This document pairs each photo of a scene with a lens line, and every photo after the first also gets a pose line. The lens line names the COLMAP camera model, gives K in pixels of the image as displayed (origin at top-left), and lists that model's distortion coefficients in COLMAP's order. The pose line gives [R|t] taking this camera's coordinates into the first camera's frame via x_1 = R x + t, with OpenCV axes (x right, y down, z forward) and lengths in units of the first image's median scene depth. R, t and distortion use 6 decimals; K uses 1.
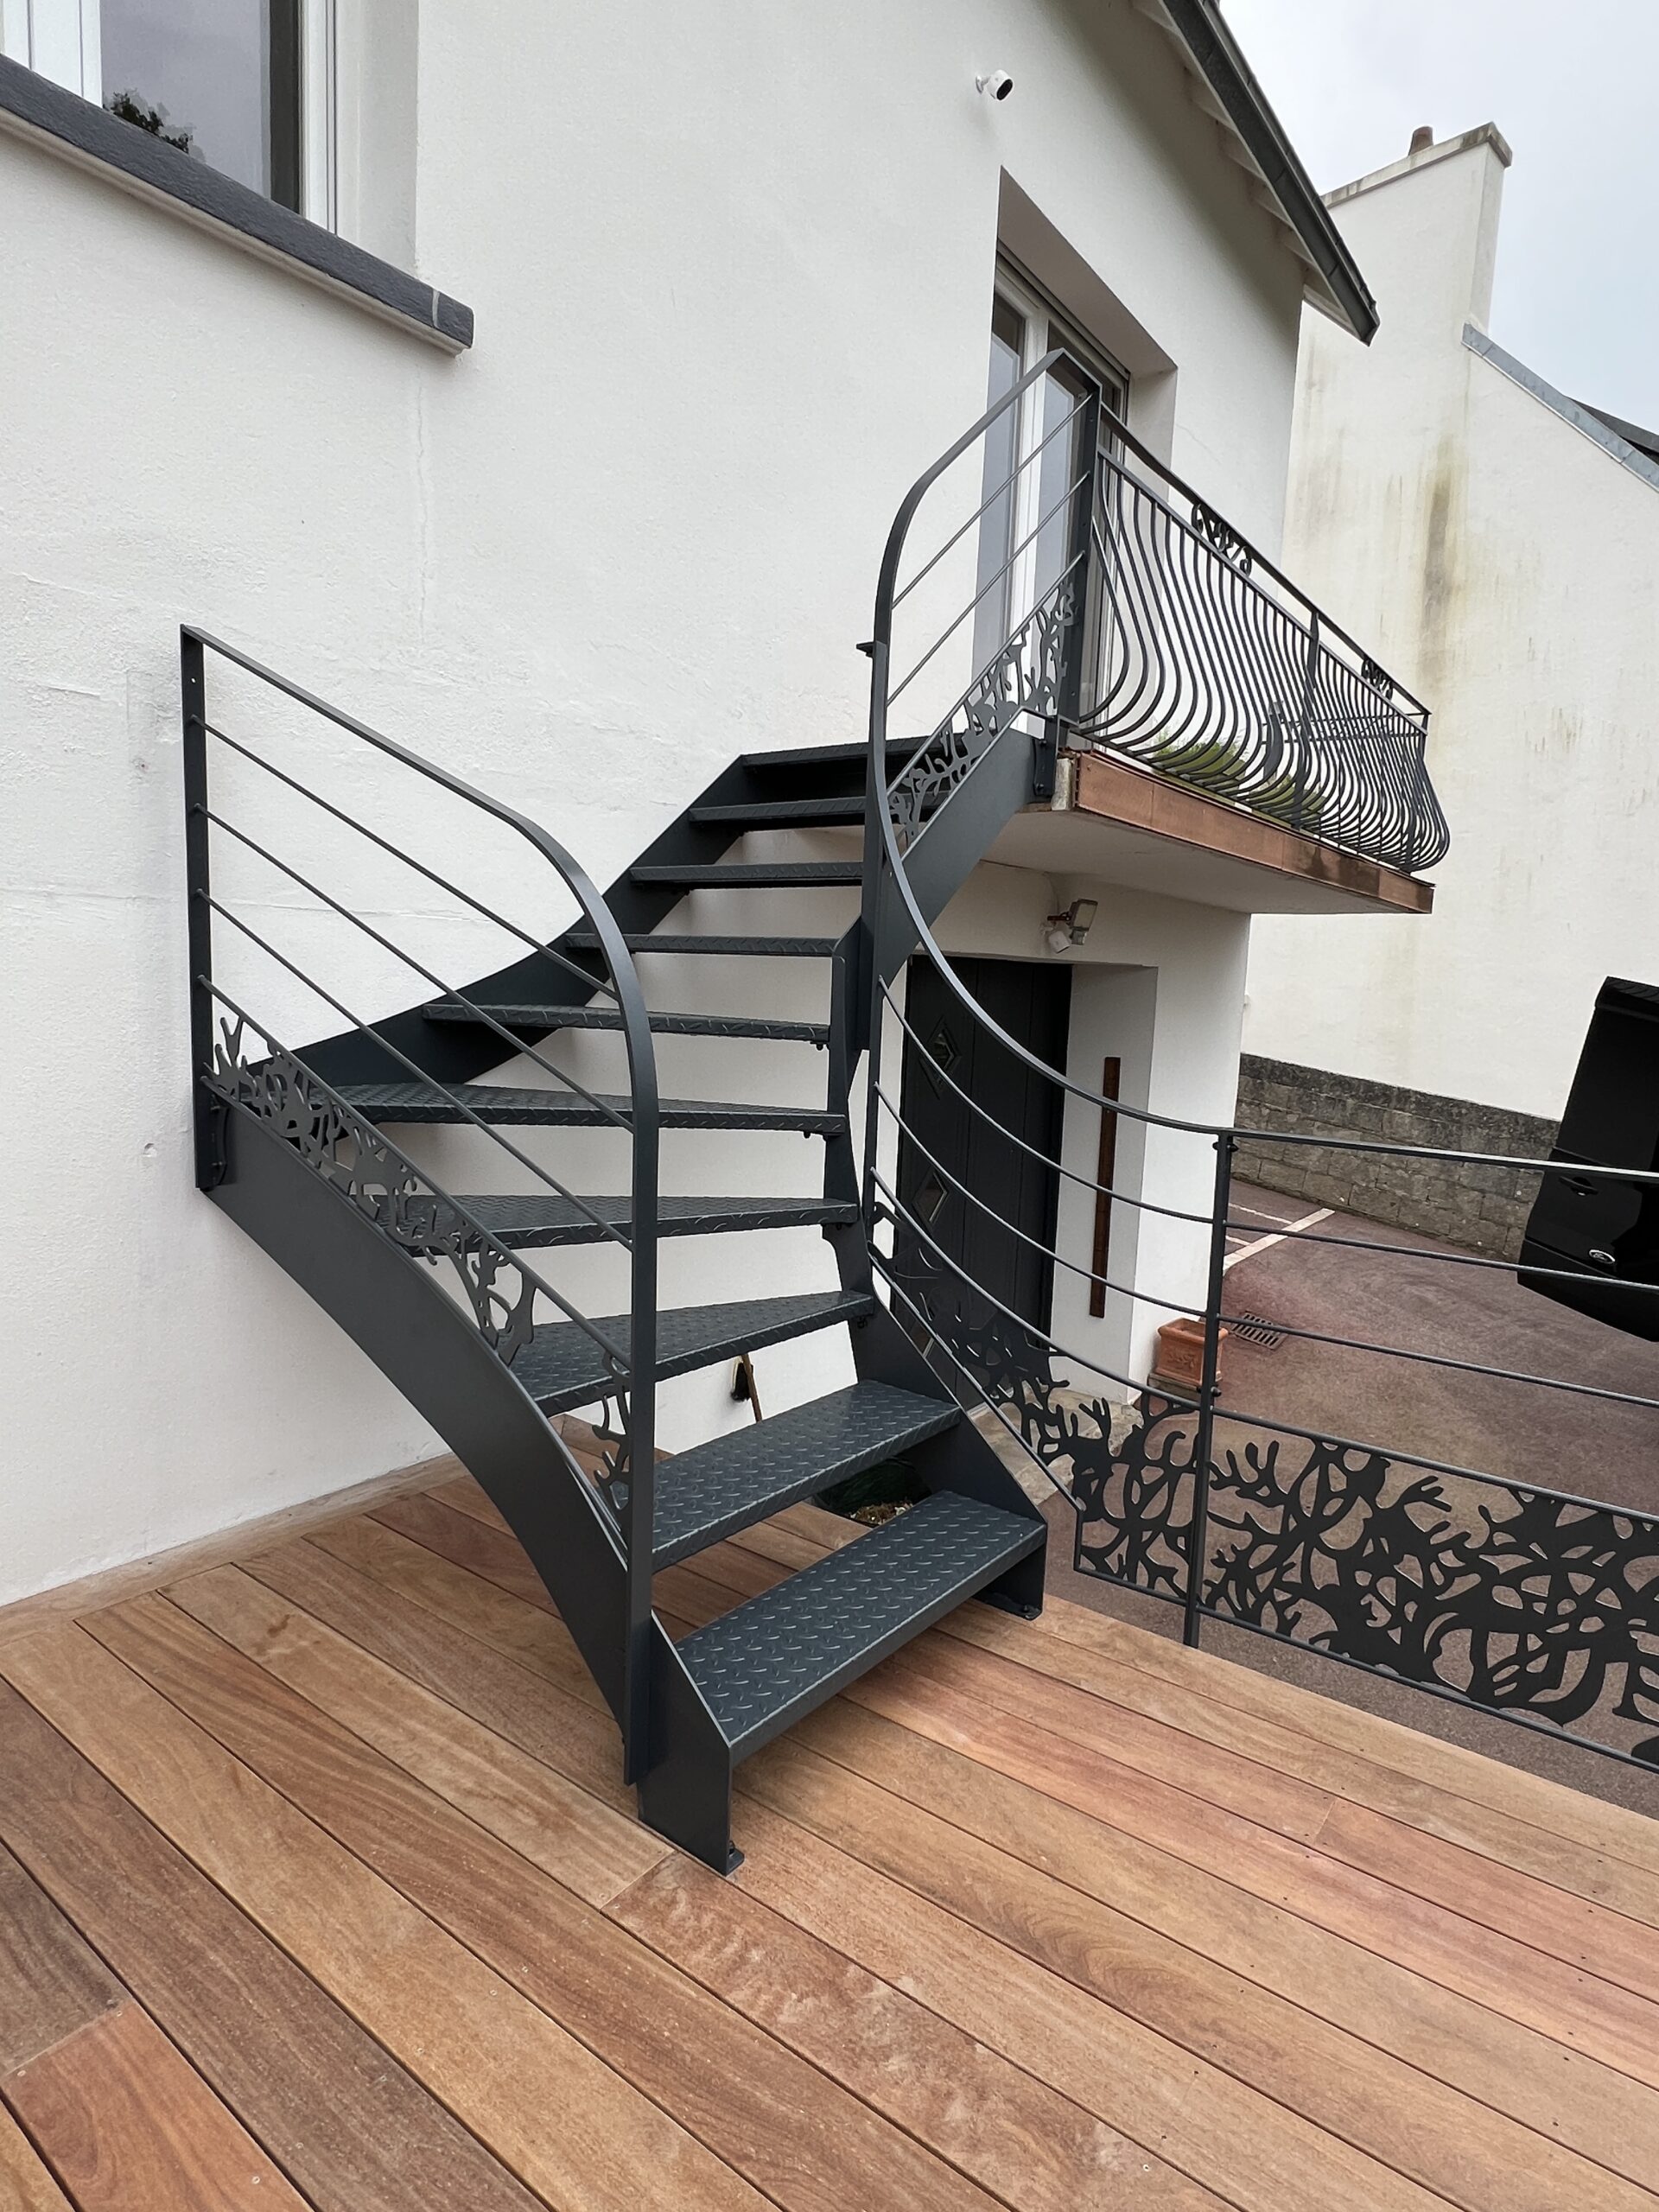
lens RADIAL K [[1225.7, 0, 834.3], [0, 1225.7, 1102.7], [0, 0, 1]] dist [-0.020414, 0.012204]
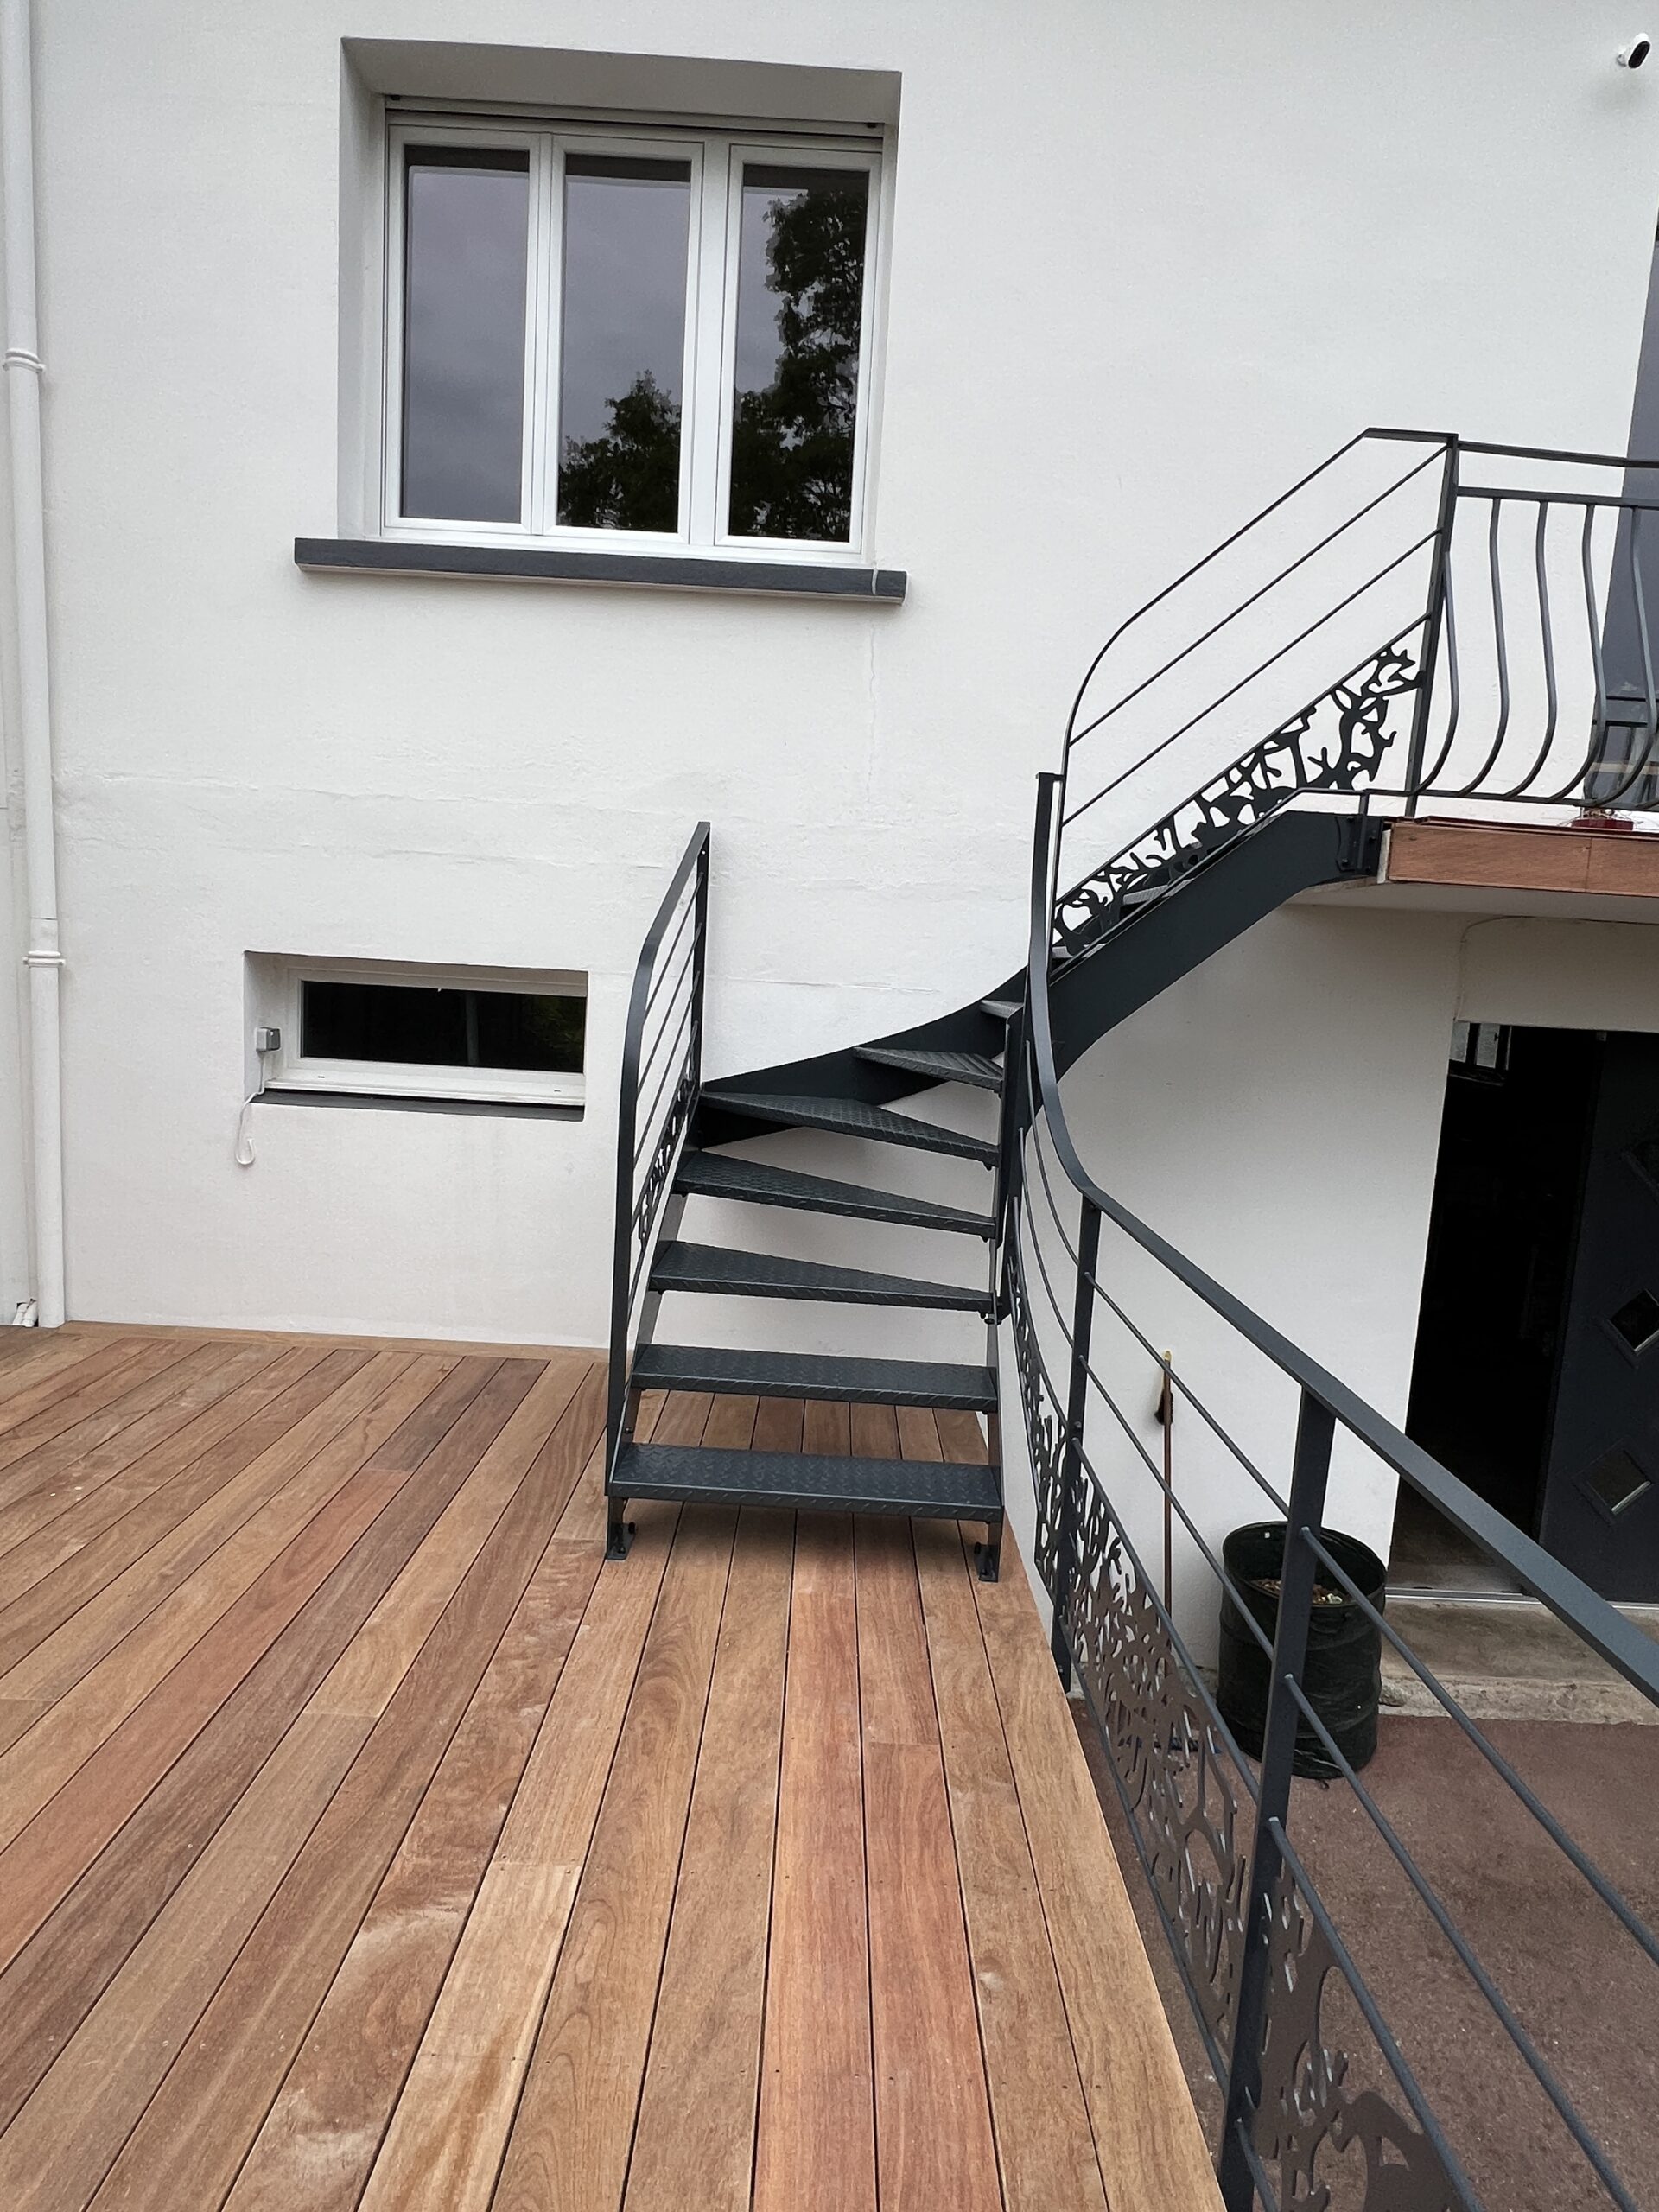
lens RADIAL K [[1225.7, 0, 833.5], [0, 1225.7, 1110.0], [0, 0, 1]] dist [-0.020414, 0.012204]
pose [[0.593473, 0.089811, -0.799827, 1.192968], [-0.123023, 0.992200, 0.020129, -0.046410], [0.795396, 0.086451, 0.599893, 0.155535]]
